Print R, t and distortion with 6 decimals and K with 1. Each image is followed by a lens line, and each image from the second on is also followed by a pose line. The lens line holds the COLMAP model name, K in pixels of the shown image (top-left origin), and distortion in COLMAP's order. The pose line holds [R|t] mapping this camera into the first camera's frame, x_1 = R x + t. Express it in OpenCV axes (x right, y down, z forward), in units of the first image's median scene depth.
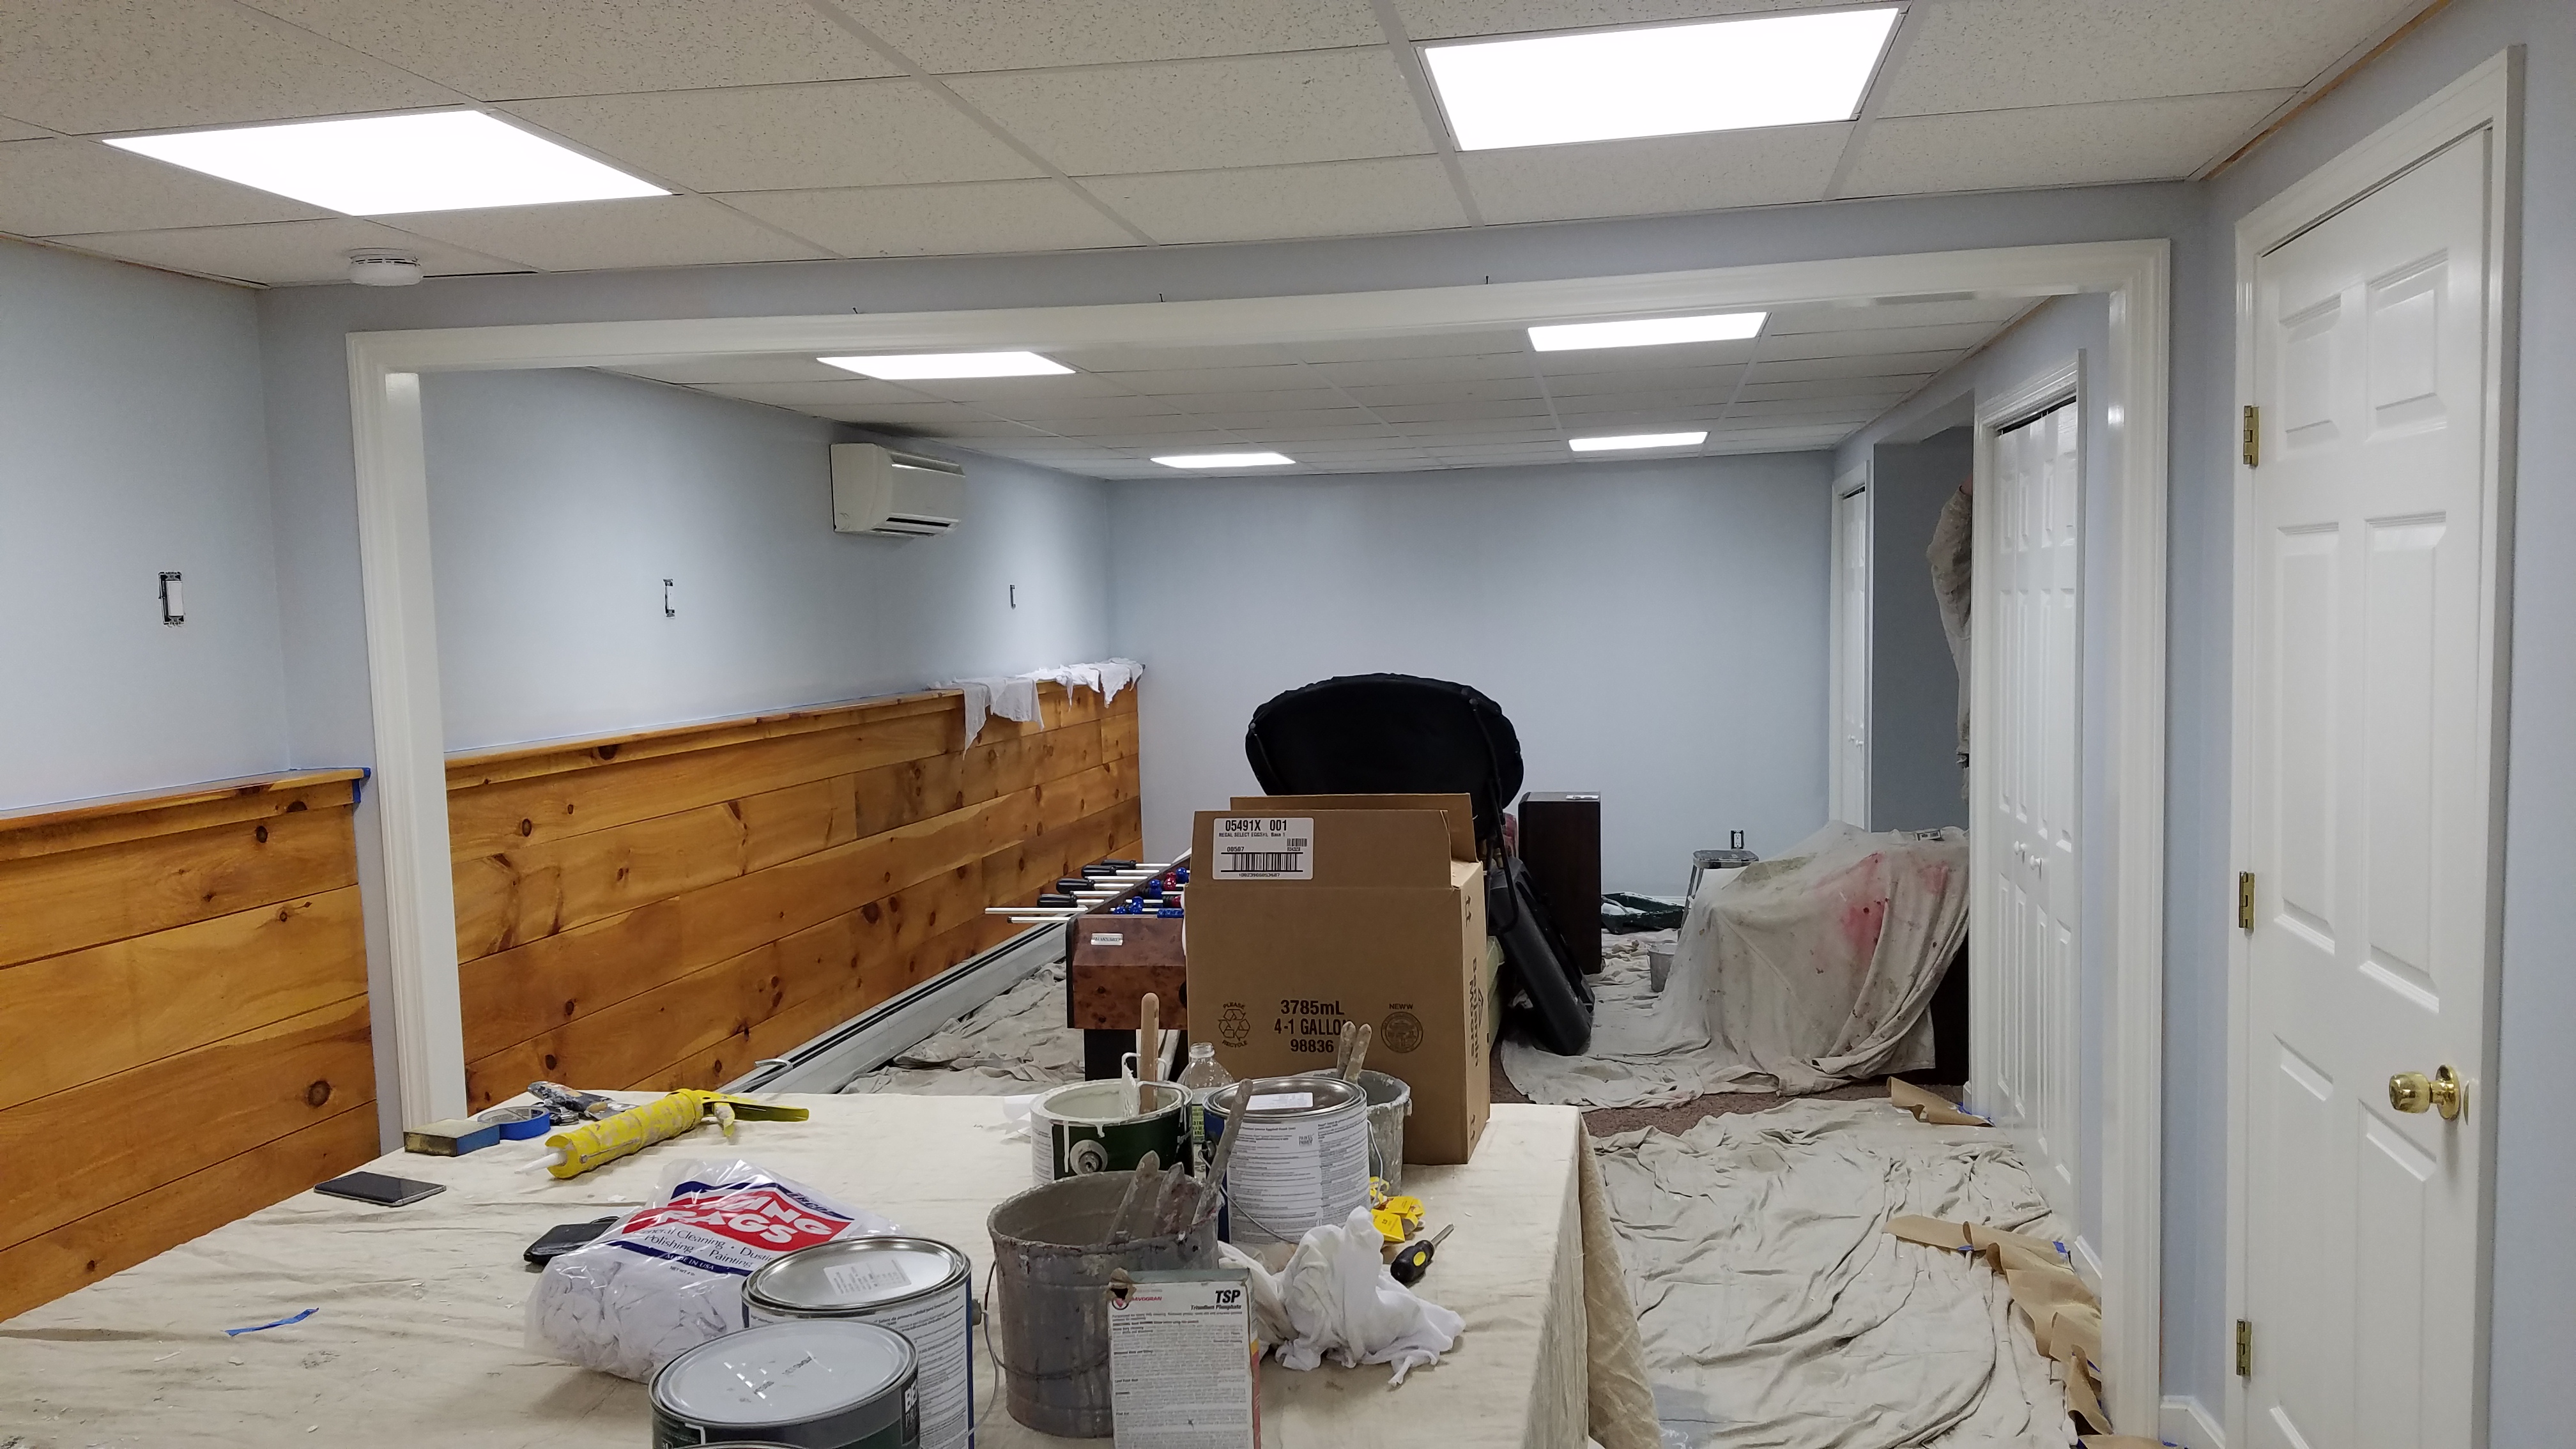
lens RADIAL K [[1968.1, 0, 1285.1], [0, 1968.1, 774.8], [0, 0, 1]] dist [0.178396, -0.254086]
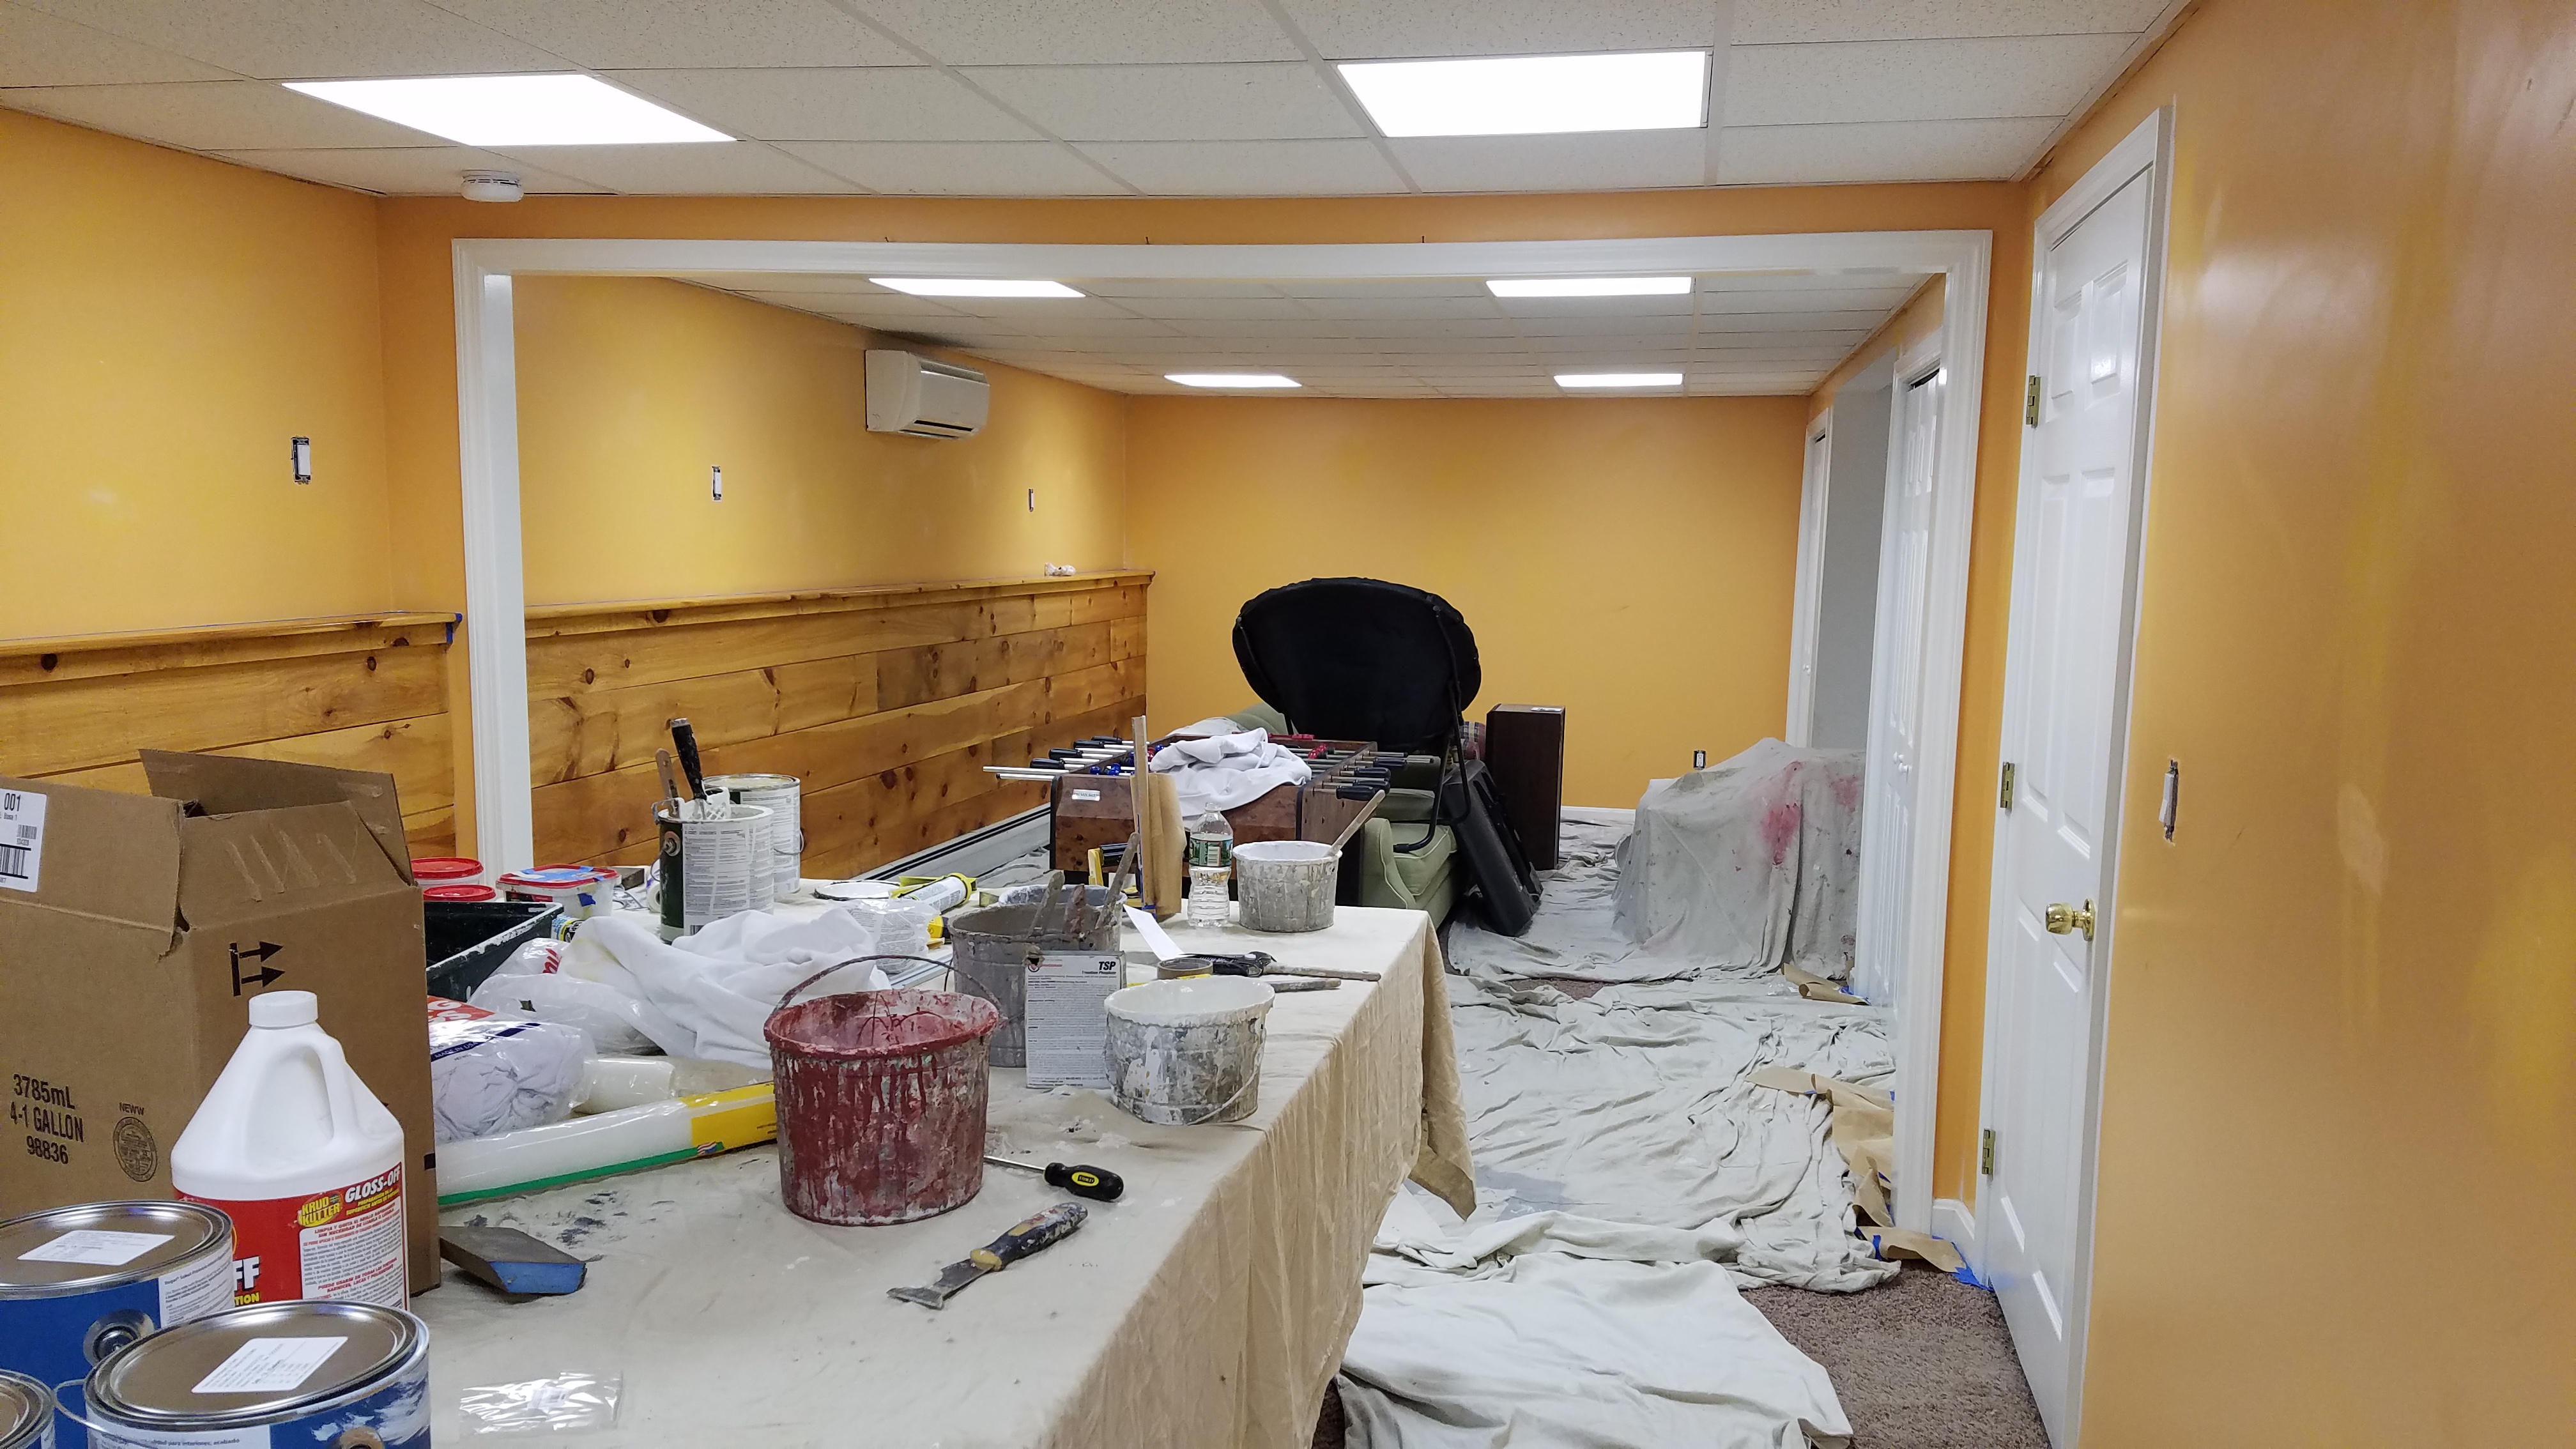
lens RADIAL K [[1966.9, 0, 1285.4], [0, 1966.9, 778.4], [0, 0, 1]] dist [0.227134, -0.344588]
pose [[0.998851, 0.046219, -0.012655, 0.041555], [-0.045670, 0.998127, 0.040710, 0.021070], [0.014513, -0.040085, 0.999091, -0.161766]]
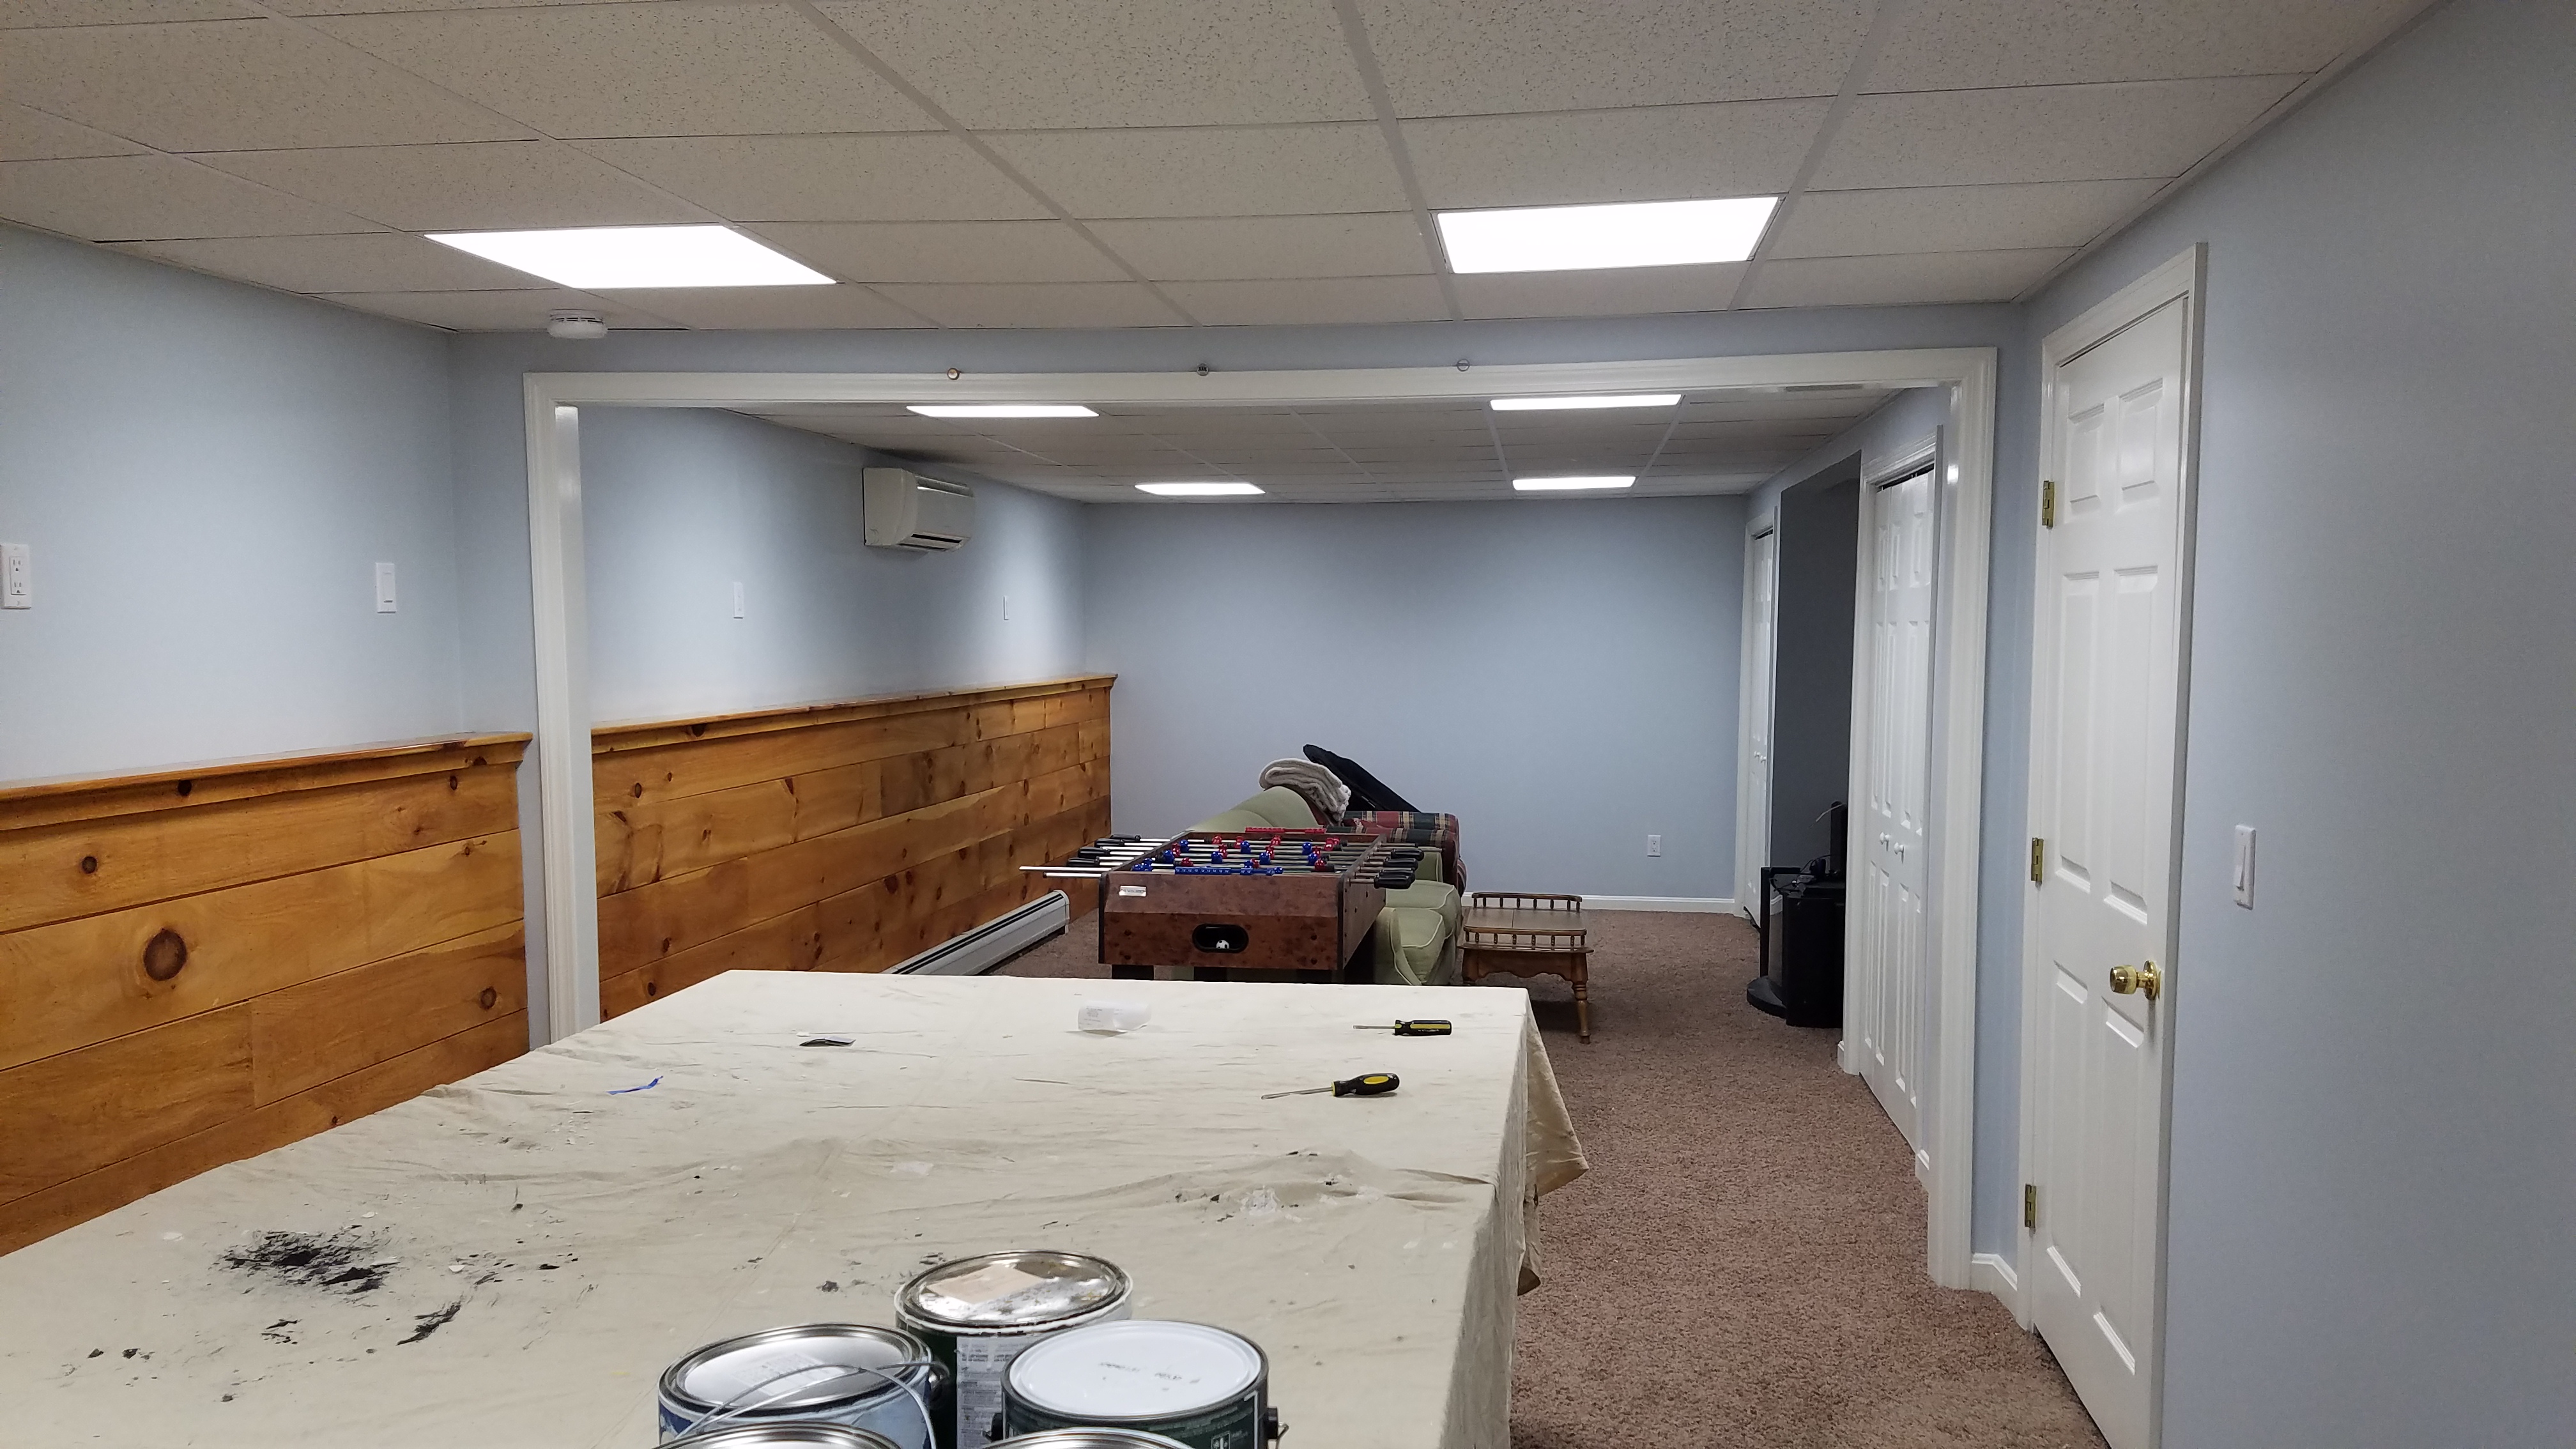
lens RADIAL K [[1969.6, 0, 1275.1], [0, 1969.6, 803.5], [0, 0, 1]] dist [0.243269, -0.372461]
pose [[0.999178, 0.021832, 0.034167, -0.045722], [-0.021933, 0.999756, 0.002572, 0.024807], [-0.034102, -0.003319, 0.999413, -0.214443]]
